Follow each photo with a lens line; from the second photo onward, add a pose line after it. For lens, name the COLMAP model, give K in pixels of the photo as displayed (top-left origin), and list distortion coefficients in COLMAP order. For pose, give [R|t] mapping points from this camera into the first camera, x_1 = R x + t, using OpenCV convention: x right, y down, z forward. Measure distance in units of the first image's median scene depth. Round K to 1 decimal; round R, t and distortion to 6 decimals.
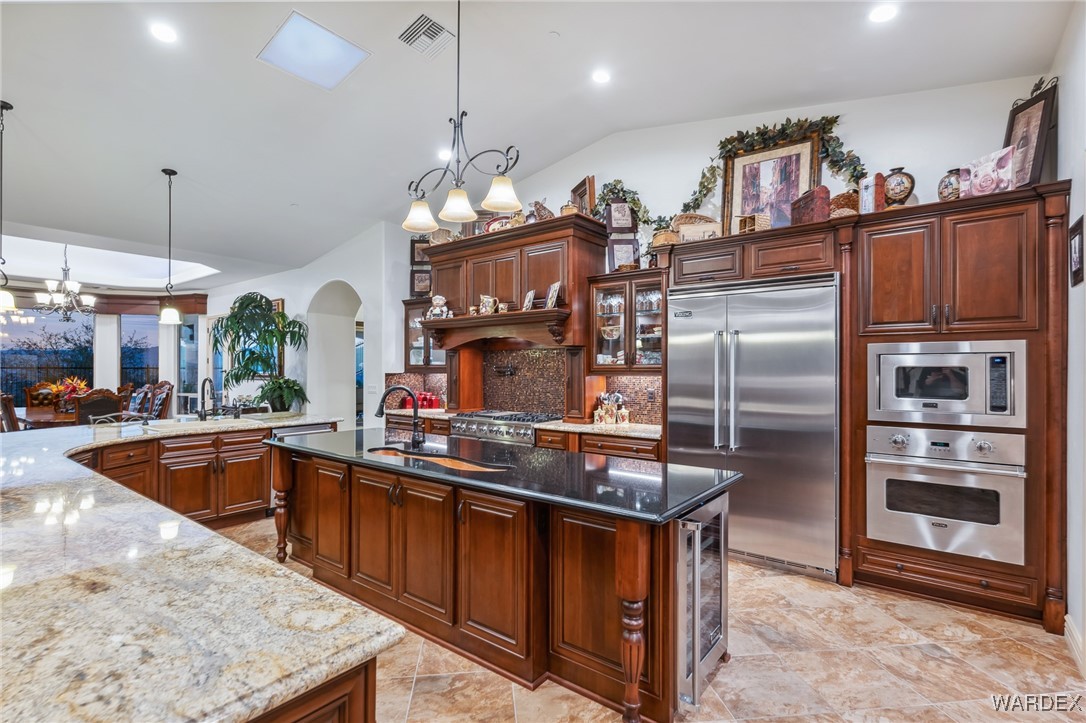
lens RADIAL K [[514.1, 0, 543.3], [0, 514.1, 369.5], [0, 0, 1]] dist [-0.000393, 0.000938]
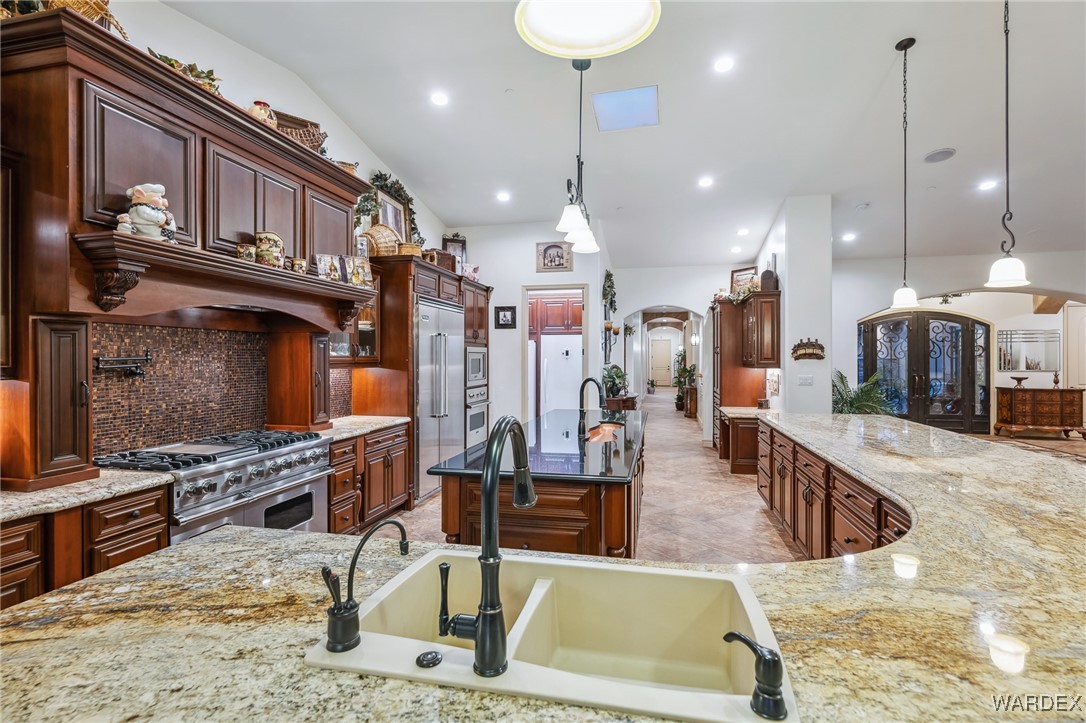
lens RADIAL K [[517.4, 0, 546.3], [0, 517.4, 359.9], [0, 0, 1]] dist [0.001763, 0.000294]
pose [[-0.428155, -0.004424, 0.903694, -0.817828], [0.001679, 0.999982, 0.005691, -0.007790], [-0.903704, 0.003954, -0.428140, 1.038341]]
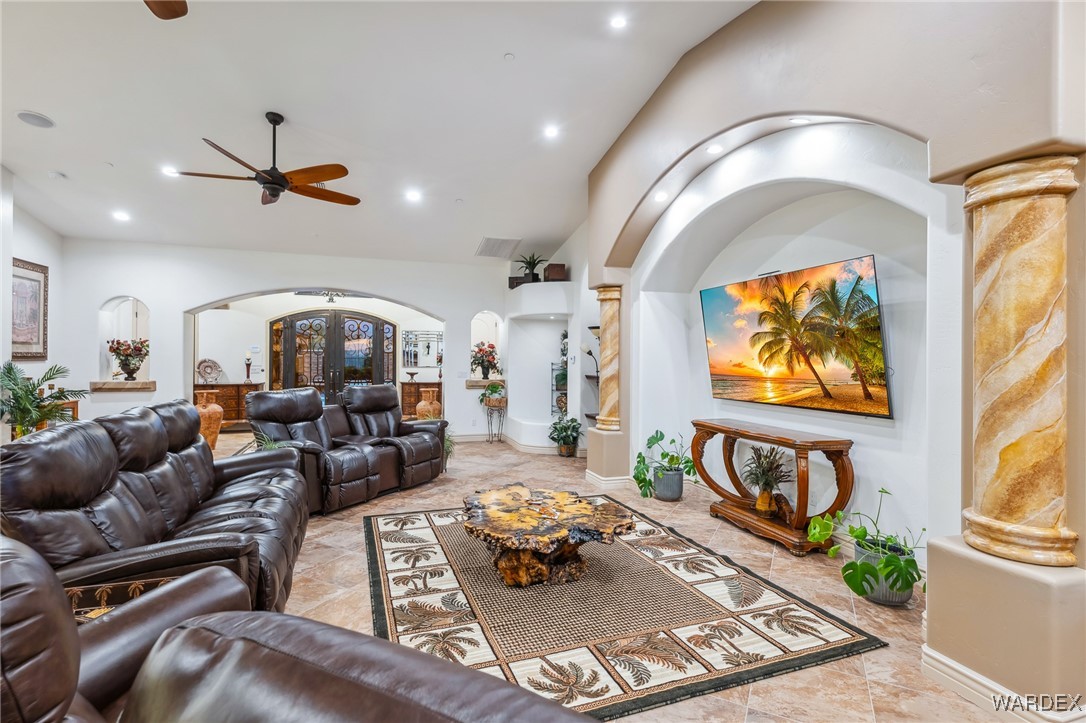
lens RADIAL K [[517.4, 0, 546.3], [0, 517.4, 359.9], [0, 0, 1]] dist [0.001763, 0.000294]
pose [[-0.842059, -0.009845, 0.539295, -1.462964], [-0.008633, 0.999951, 0.004775, 0.003331], [-0.539316, -0.000635, -0.842103, 0.135110]]
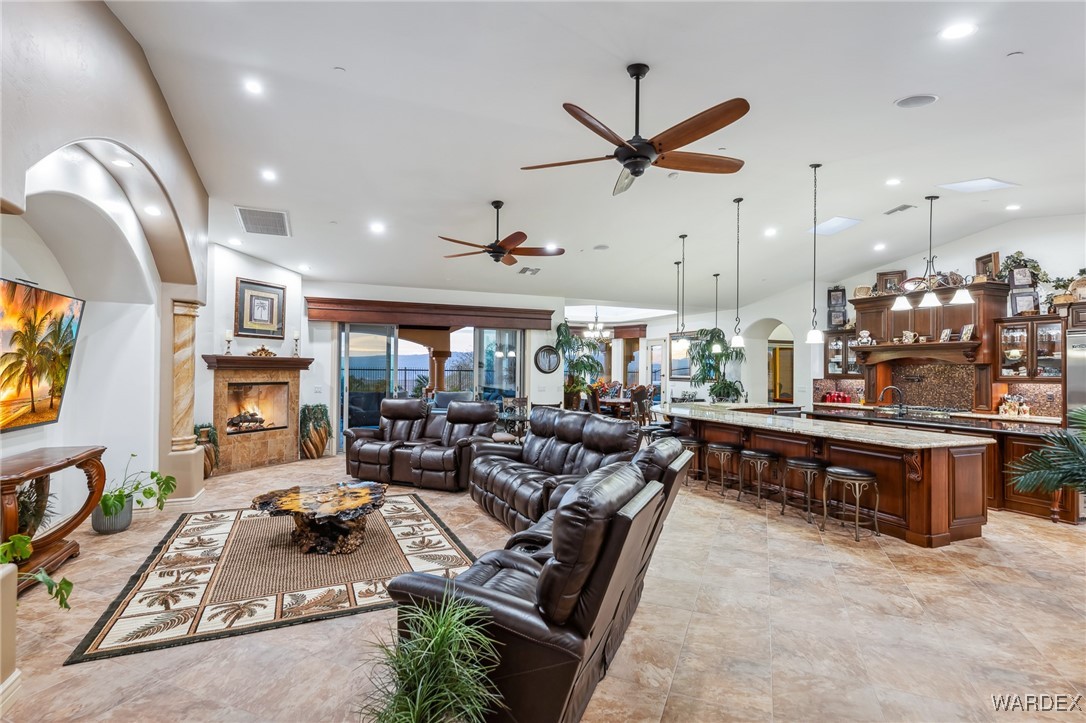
lens RADIAL K [[537.5, 0, 541.9], [0, 537.5, 363.9], [0, 0, 1]] dist [0.018276, -0.000686]
pose [[0.872907, -0.000226, -0.487887, -0.300033], [-0.006855, 0.999895, -0.012728, -0.015436], [0.487839, 0.014455, 0.872814, -1.081702]]
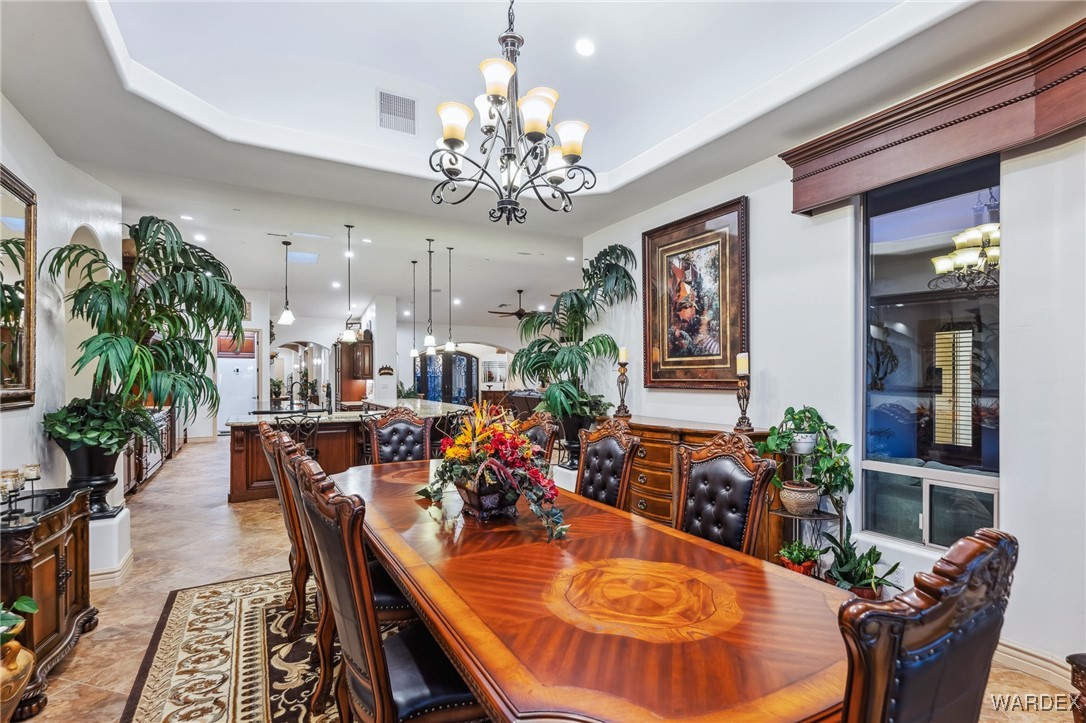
lens RADIAL K [[509.7, 0, 542.4], [0, 509.7, 382.5], [0, 0, 1]] dist [-0.001810, -0.000605]
pose [[-0.923486, -0.010313, 0.383493, -1.643081], [-0.005290, 0.999886, 0.014152, -0.004939], [-0.383595, 0.011041, -0.923436, 1.966884]]
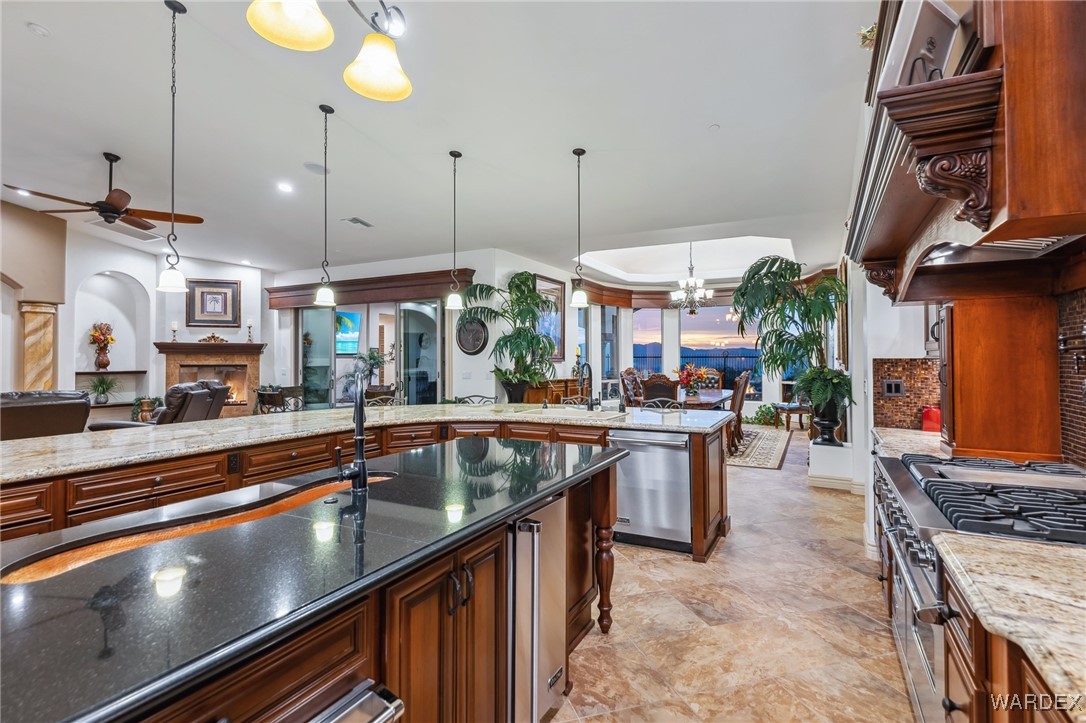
lens RADIAL K [[528.5, 0, 541.5], [0, 528.5, 347.8], [0, 0, 1]] dist [0.001078, 0.000035]
pose [[0.179258, -0.023520, -0.983521, 0.233810], [0.000711, 0.999717, -0.023778, 0.011444], [0.983802, 0.003563, 0.179224, 0.733729]]
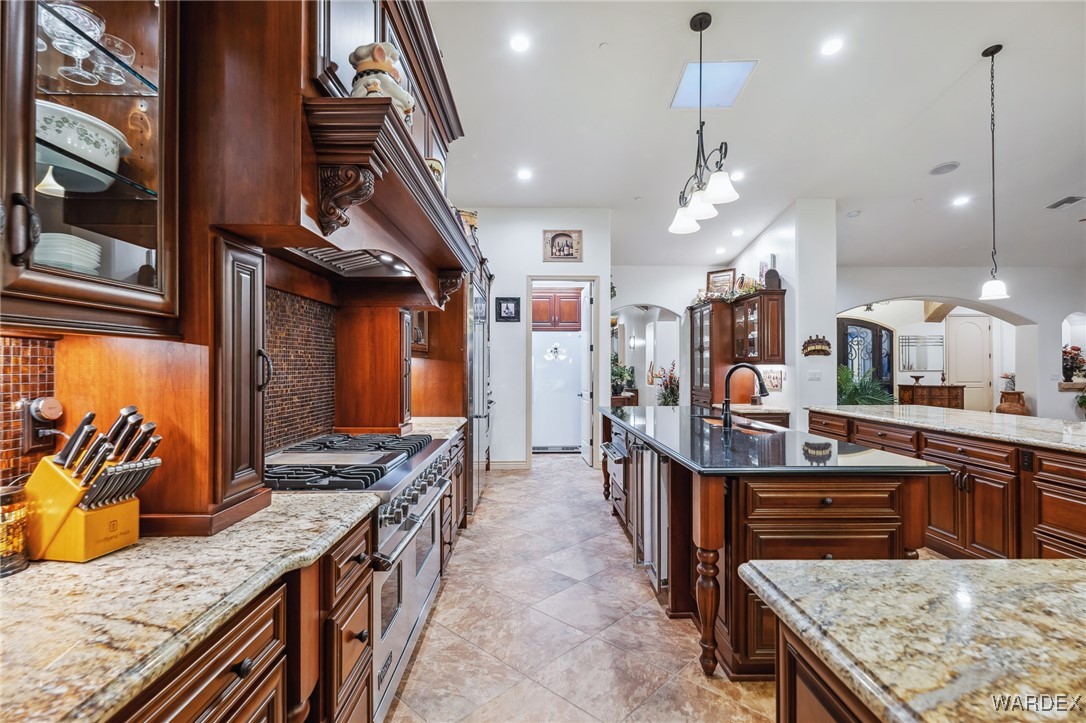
lens RADIAL K [[512.9, 0, 543.4], [0, 512.9, 362.5], [0, 0, 1]] dist [0.002171, 0.000709]
pose [[-0.630309, 0.003424, 0.776337, -0.533696], [-0.000261, 0.999989, -0.004622, 0.022524], [-0.776345, -0.003116, -0.630301, 1.276451]]
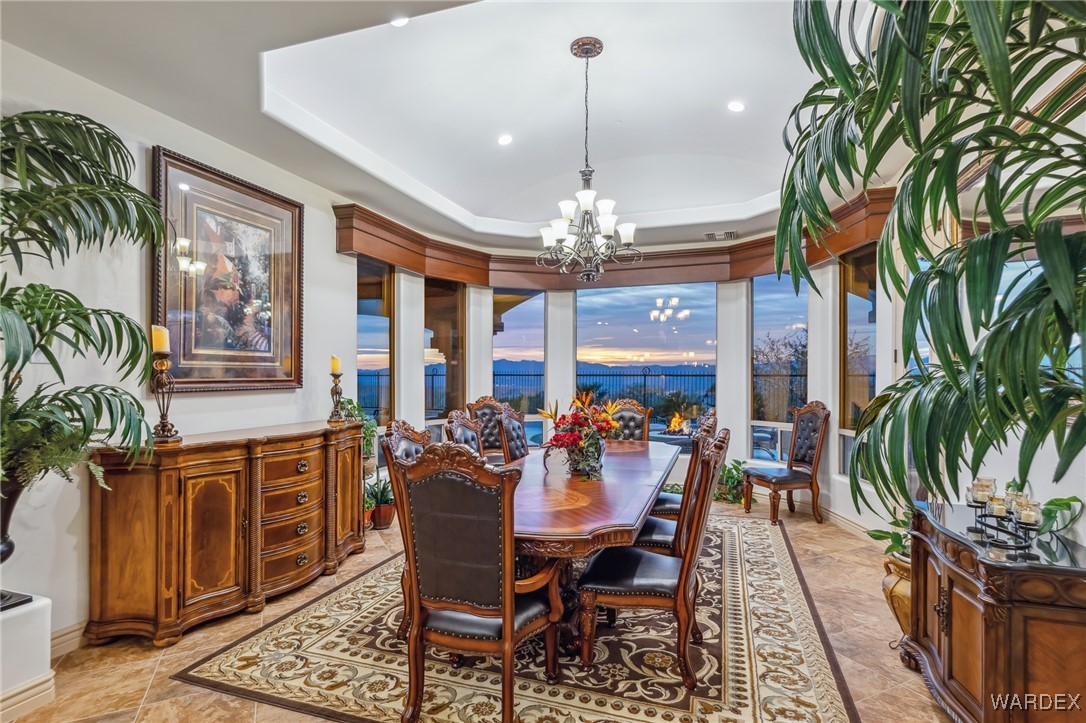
lens RADIAL K [[537.5, 0, 541.9], [0, 537.5, 363.9], [0, 0, 1]] dist [0.018276, -0.000686]
pose [[0.327565, -0.022467, -0.944561, -0.713920], [-0.001048, 0.999708, -0.024142, -0.002234], [0.944828, 0.008898, 0.327446, 1.236390]]
